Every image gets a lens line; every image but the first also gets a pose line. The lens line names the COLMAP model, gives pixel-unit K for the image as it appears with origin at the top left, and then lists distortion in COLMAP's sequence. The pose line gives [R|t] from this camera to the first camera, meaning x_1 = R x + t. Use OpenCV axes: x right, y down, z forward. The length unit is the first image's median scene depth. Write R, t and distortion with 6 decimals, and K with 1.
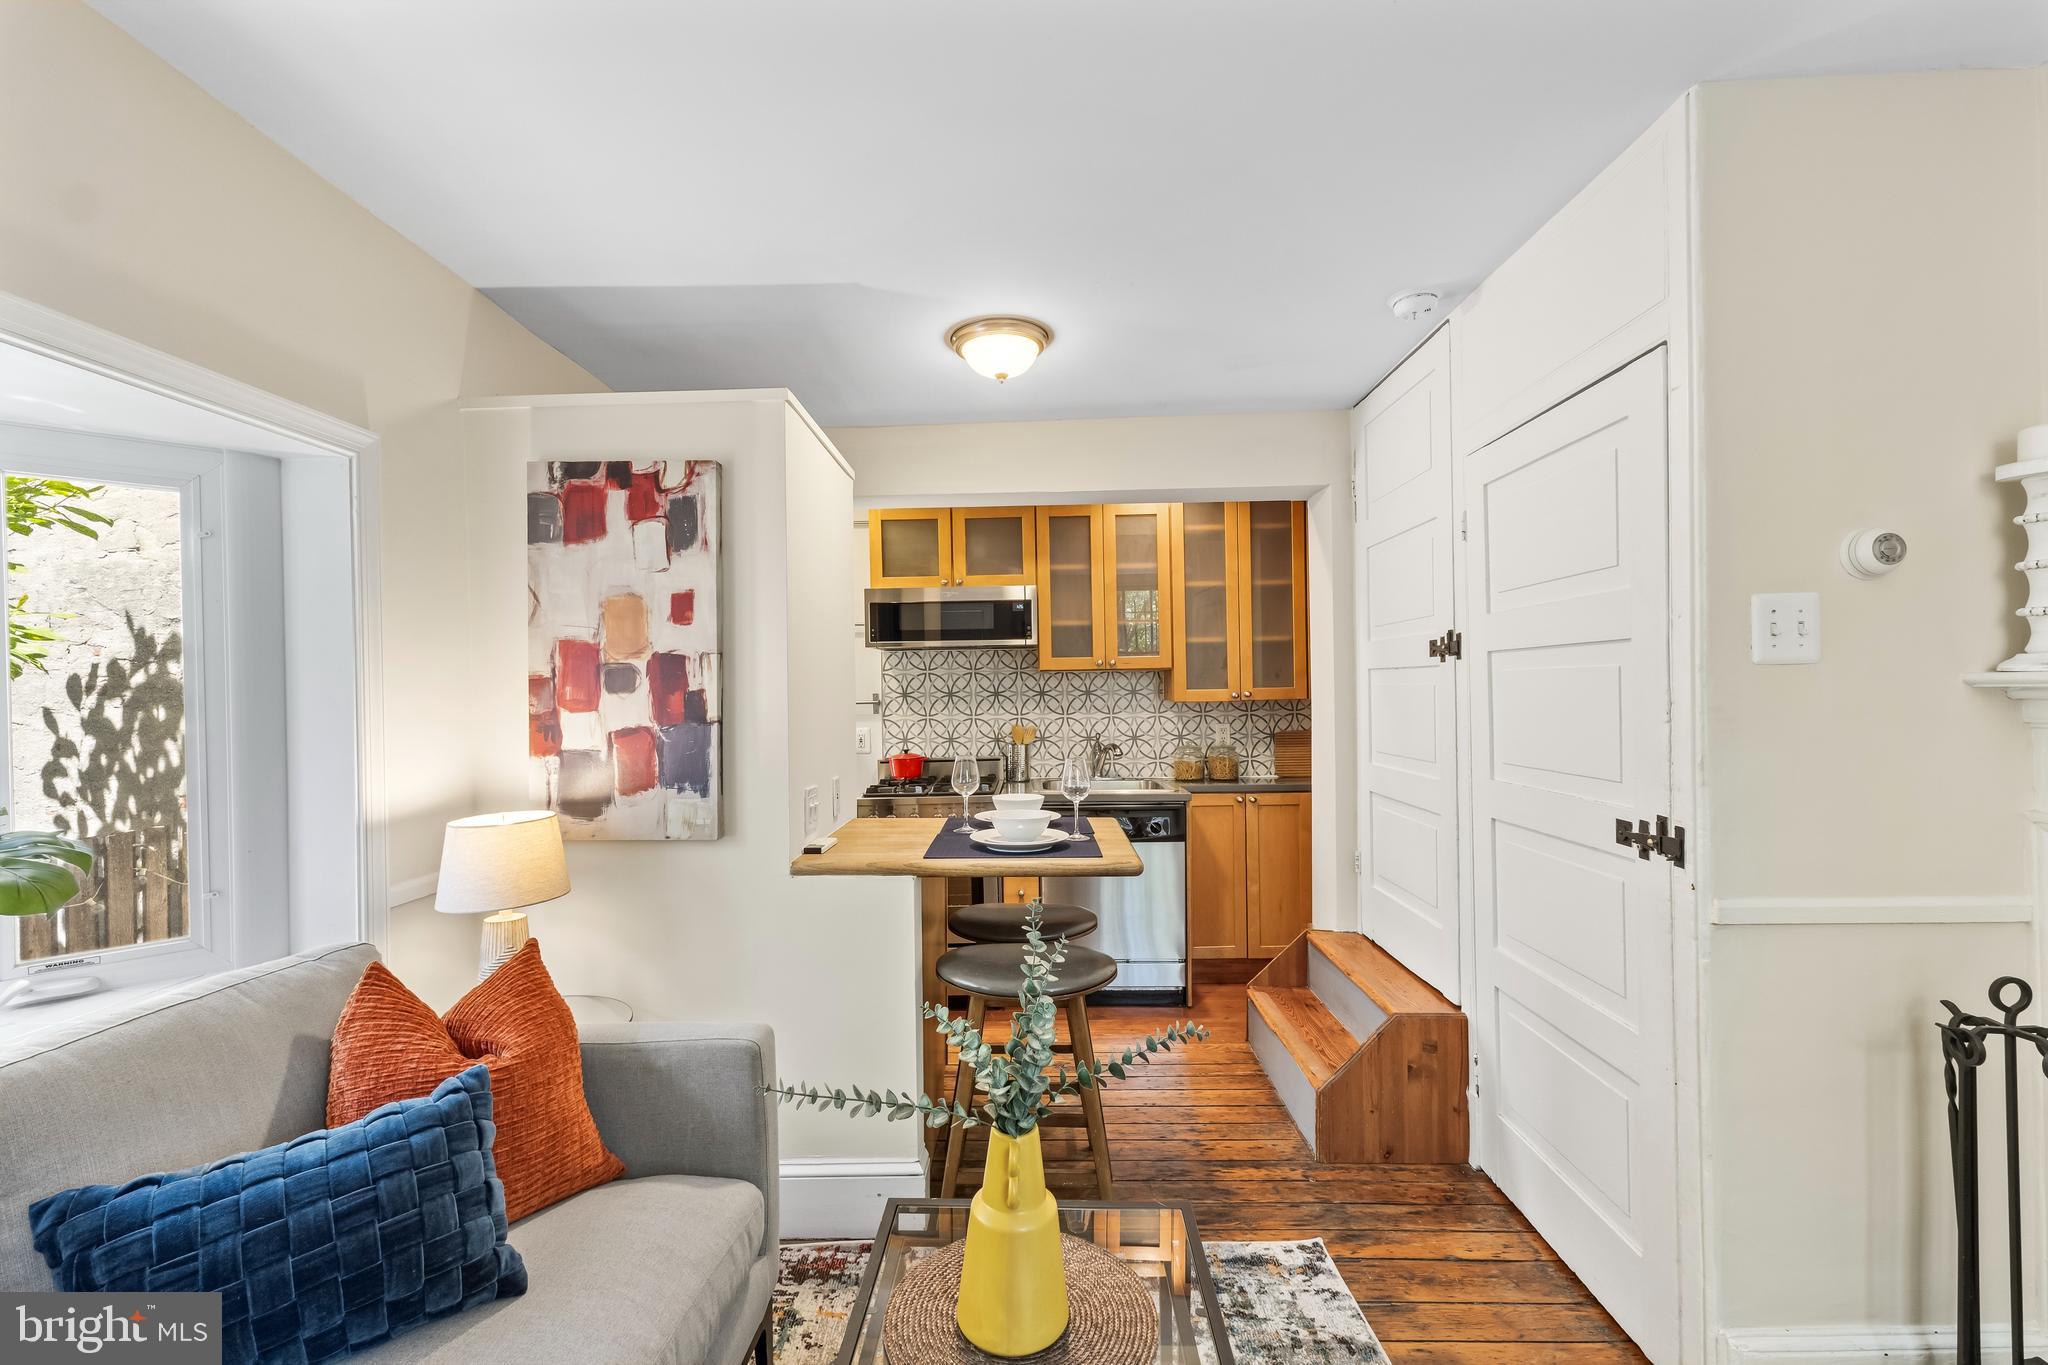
lens RADIAL K [[855.0, 0, 1025.6], [0, 855.0, 692.1], [0, 0, 1]] dist [0.005482, -0.000154]
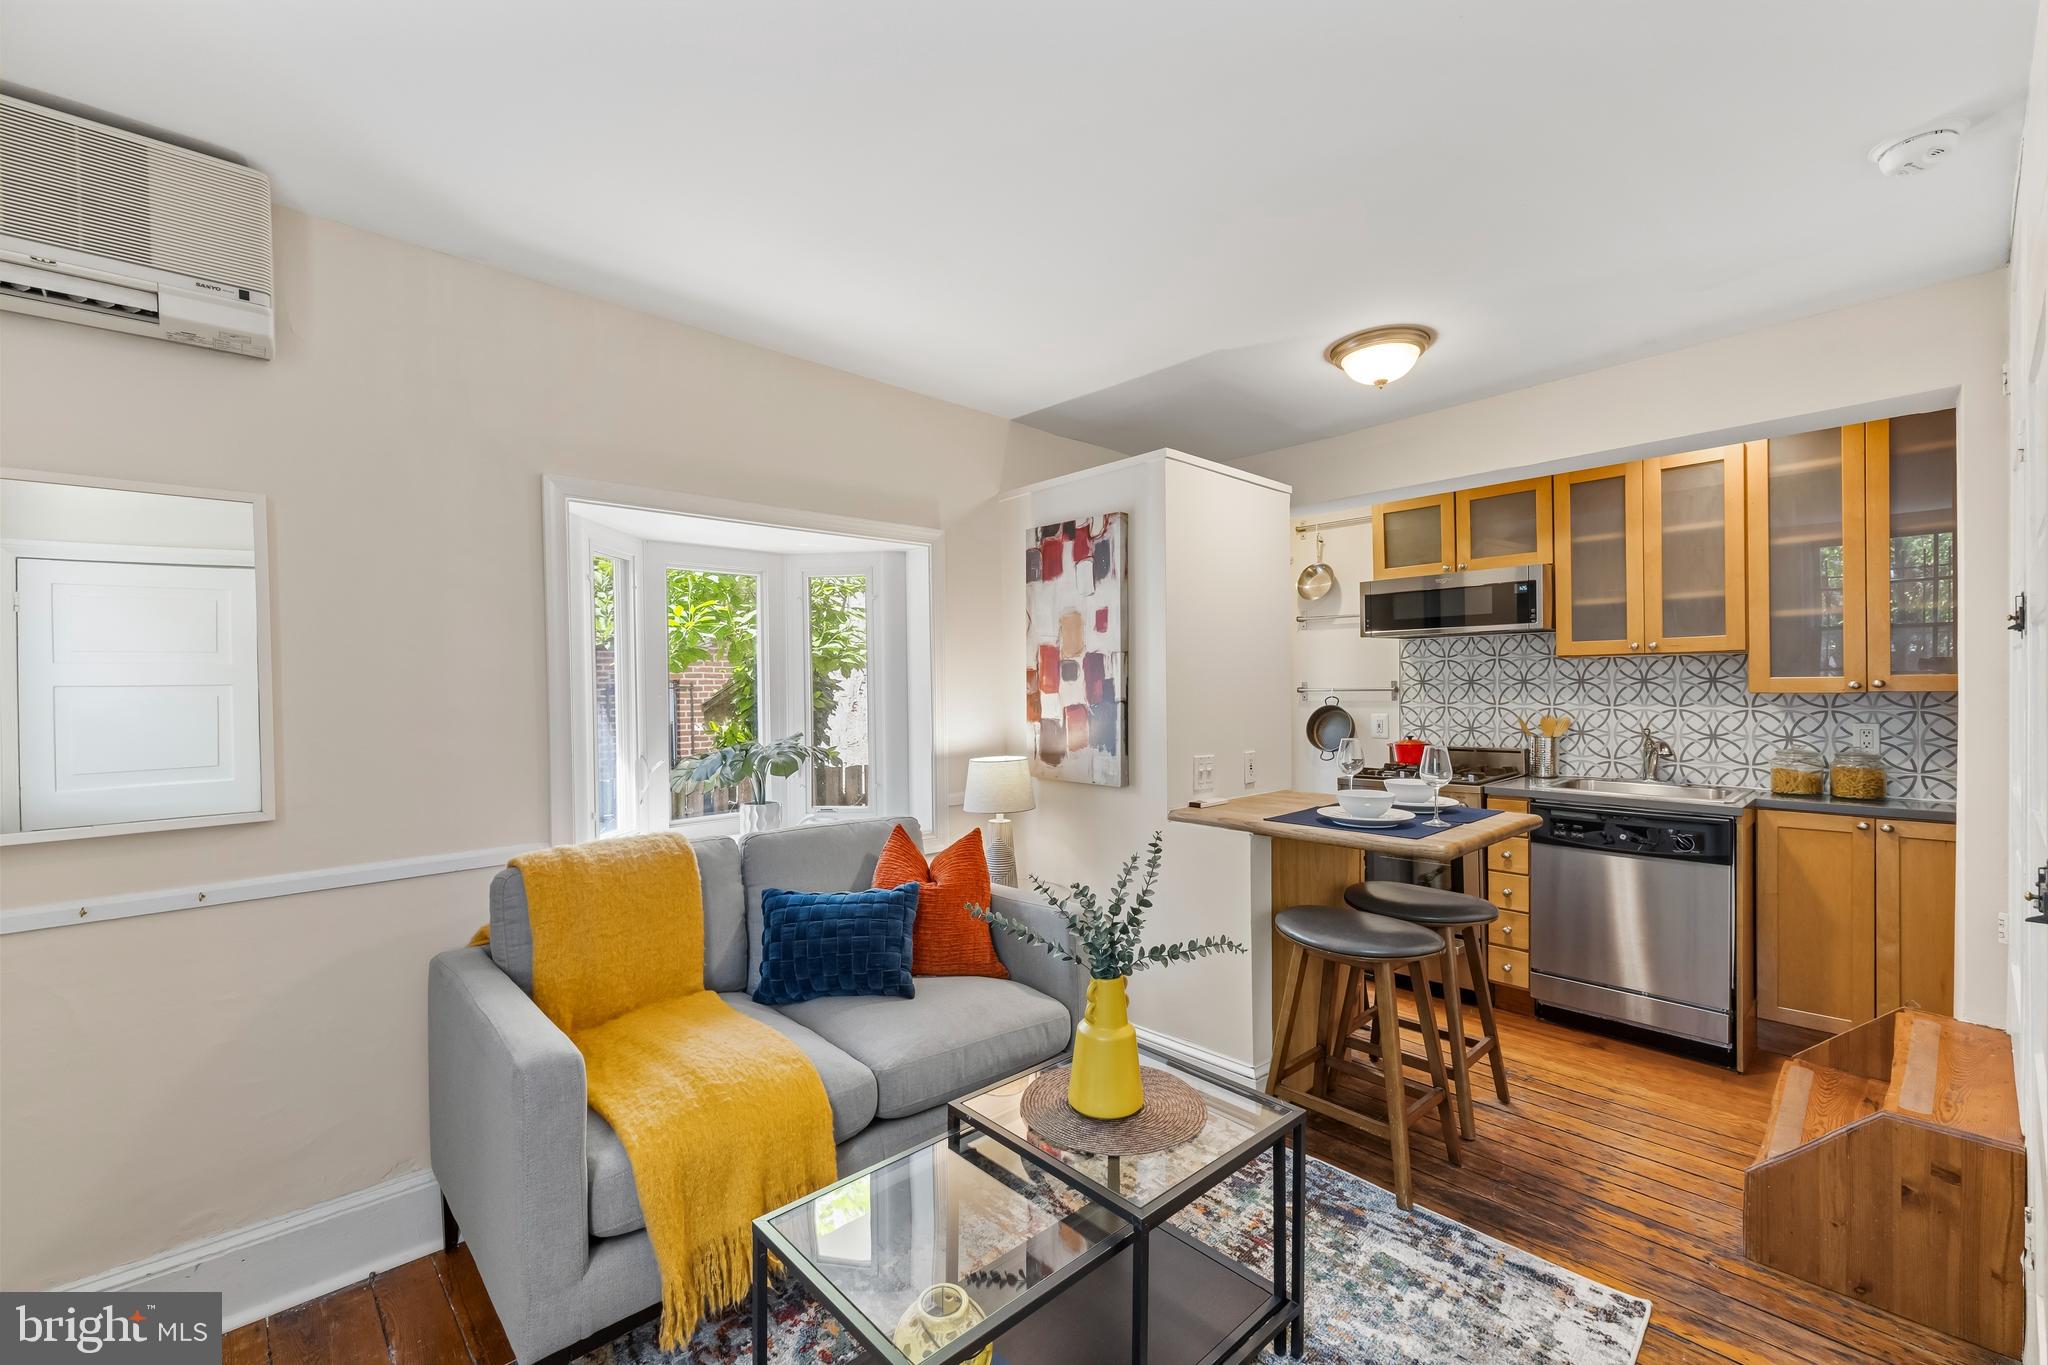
lens RADIAL K [[855.0, 0, 1026.9], [0, 855.0, 693.3], [0, 0, 1]] dist [0.005482, -0.000154]
pose [[0.695706, 0.013659, -0.718197, 0.471105], [-0.000762, 0.999833, 0.018278, -0.003581], [0.718327, -0.012169, 0.695600, -0.060094]]
